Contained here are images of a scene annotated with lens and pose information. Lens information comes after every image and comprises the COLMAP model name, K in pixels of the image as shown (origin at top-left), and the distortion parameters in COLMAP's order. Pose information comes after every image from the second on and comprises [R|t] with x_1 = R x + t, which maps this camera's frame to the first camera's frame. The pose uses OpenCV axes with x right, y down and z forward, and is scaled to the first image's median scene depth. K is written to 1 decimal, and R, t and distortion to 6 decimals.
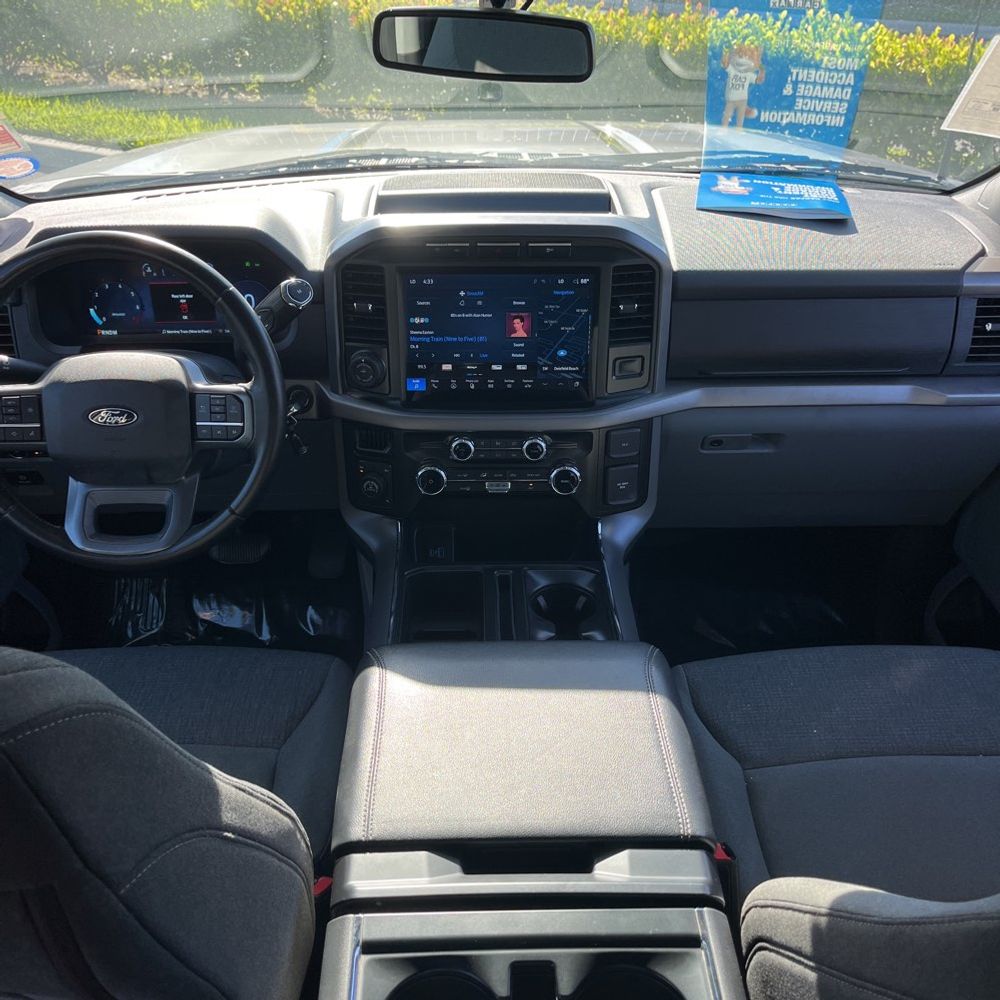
lens RADIAL K [[1018.7, 0, 497.6], [0, 1018.7, 506.4], [0, 0, 1]] dist [0.020852, 0.000000]
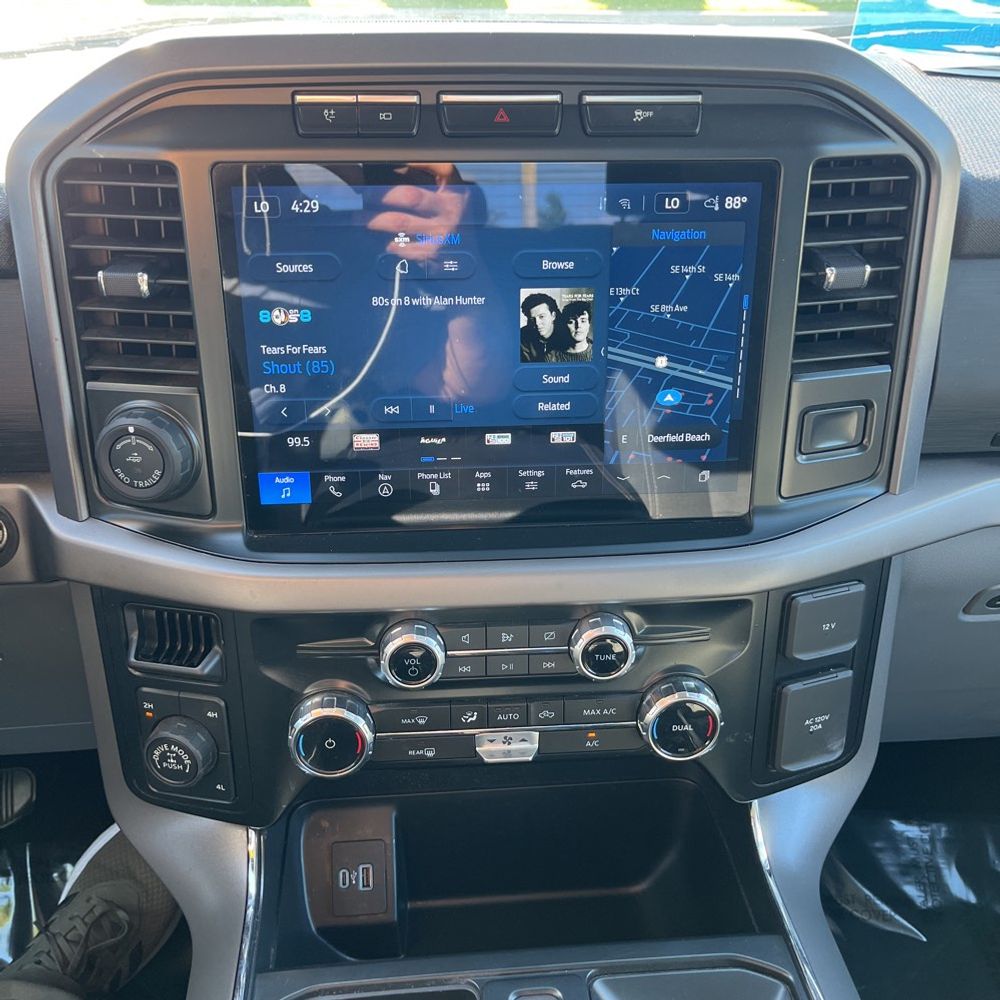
lens RADIAL K [[1018.7, 0, 504.9], [0, 1018.7, 496.4], [0, 0, 1]] dist [0.020852, 0.000000]
pose [[0.997005, -0.027525, 0.072275, -0.026289], [0.032325, 0.997289, -0.066102, -0.089442], [-0.070259, 0.068240, 0.995192, 0.619976]]
